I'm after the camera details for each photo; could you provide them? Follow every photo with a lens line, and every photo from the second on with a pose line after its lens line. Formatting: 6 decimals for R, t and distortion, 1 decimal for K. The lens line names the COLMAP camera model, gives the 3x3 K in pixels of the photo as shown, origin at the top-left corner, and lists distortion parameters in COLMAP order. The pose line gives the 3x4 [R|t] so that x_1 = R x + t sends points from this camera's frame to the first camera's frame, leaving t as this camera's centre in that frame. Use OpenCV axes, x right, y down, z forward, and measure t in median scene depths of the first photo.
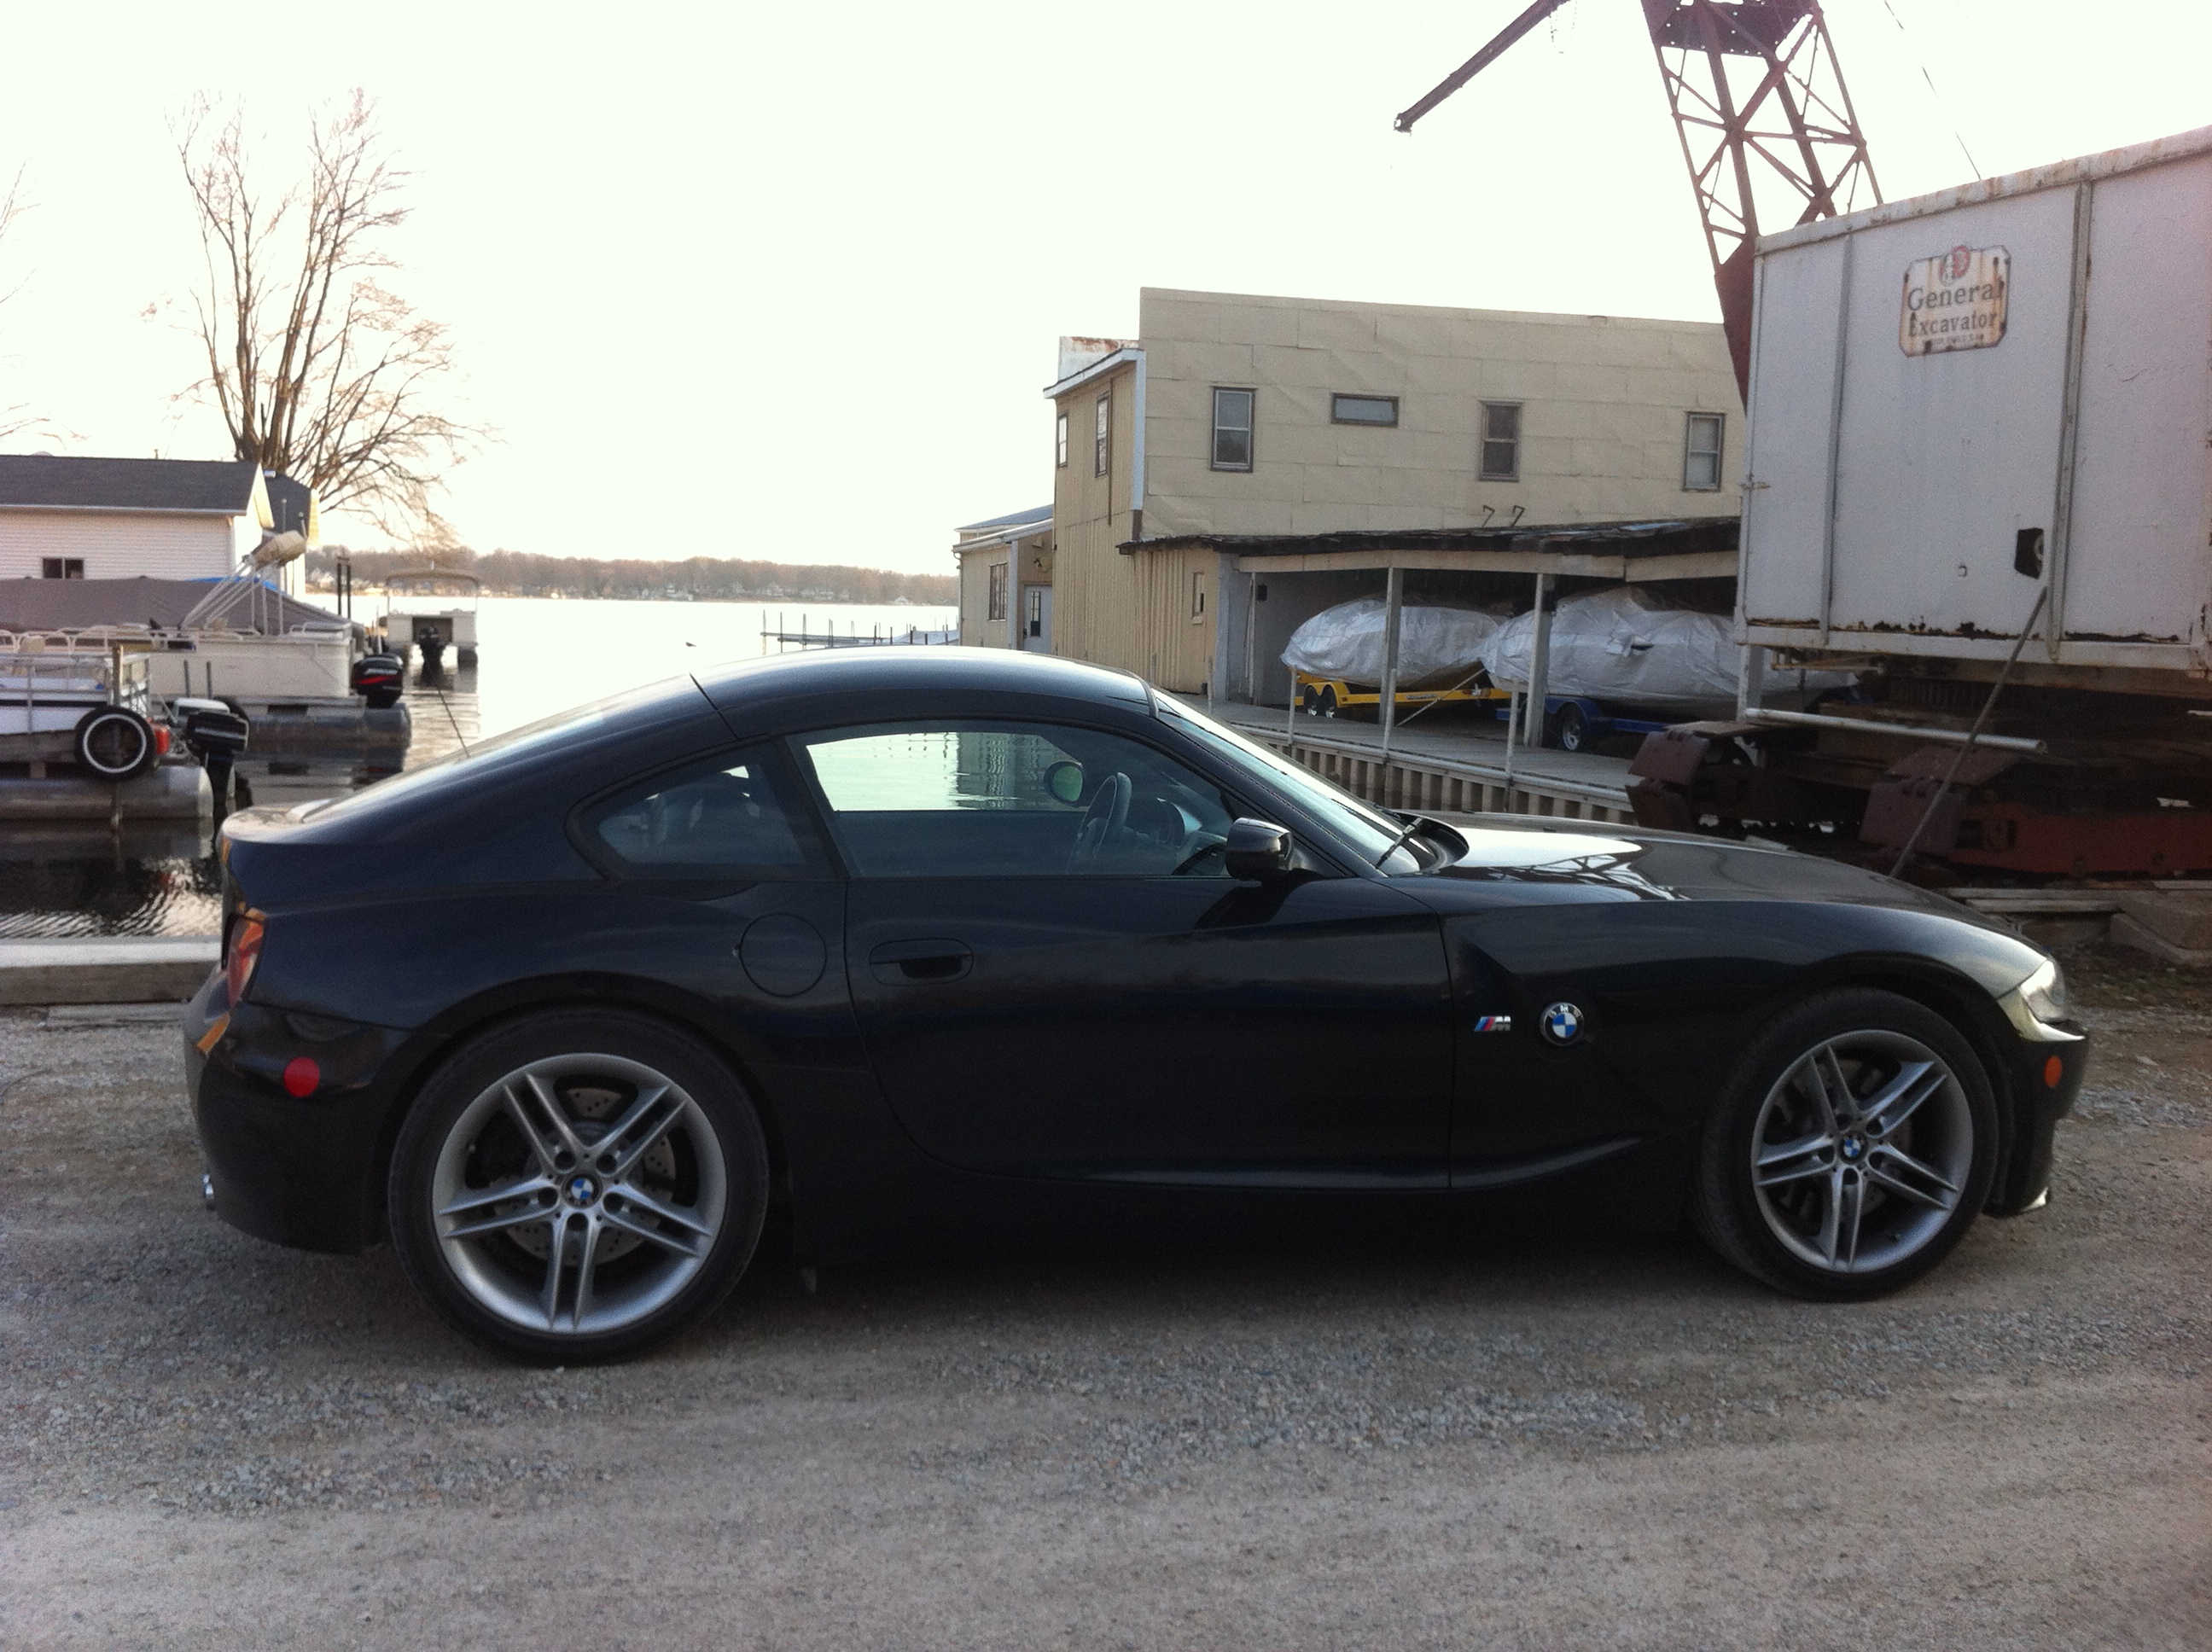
lens RADIAL K [[2286.2, 0, 1116.2], [0, 2286.2, 837.9], [0, 0, 1]] dist [-0.003654, 0.000000]
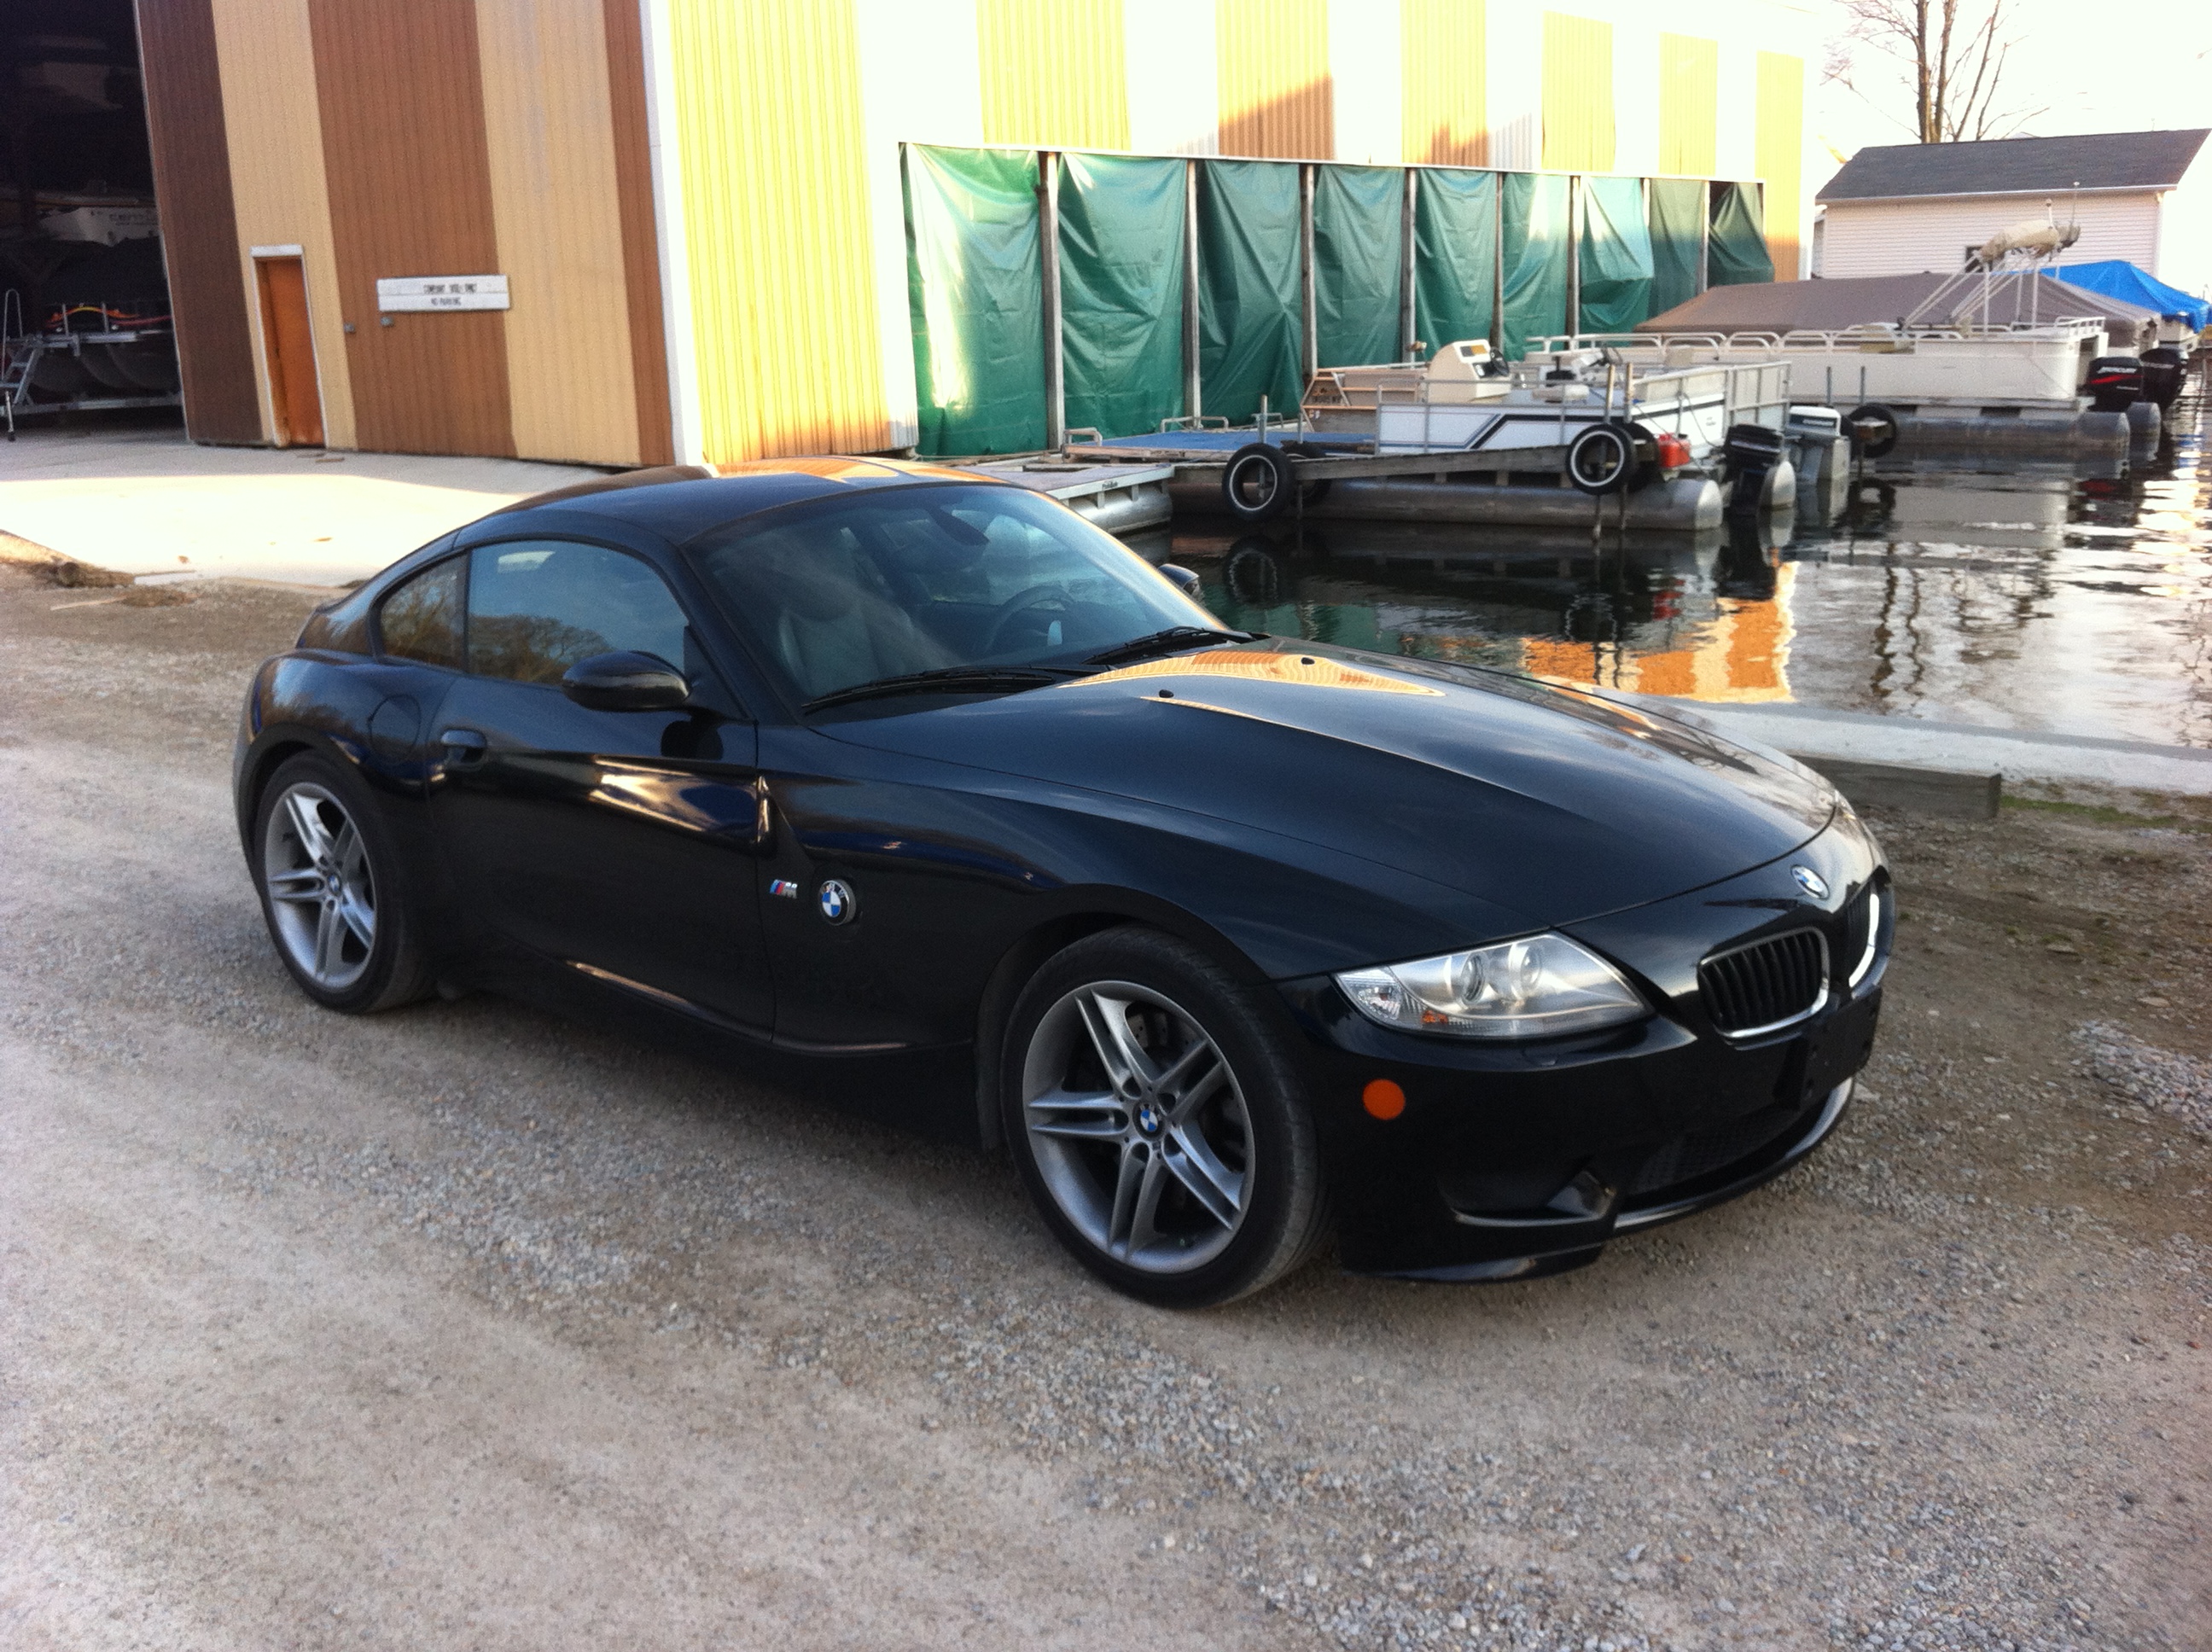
lens RADIAL K [[2286.2, 0, 1116.6], [0, 2286.2, 822.0], [0, 0, 1]] dist [-0.003654, 0.000000]
pose [[0.544786, 0.152487, -0.824595, 0.360556], [-0.034121, 0.986544, 0.159893, -0.037058], [0.837881, -0.058971, 0.542658, 0.205346]]
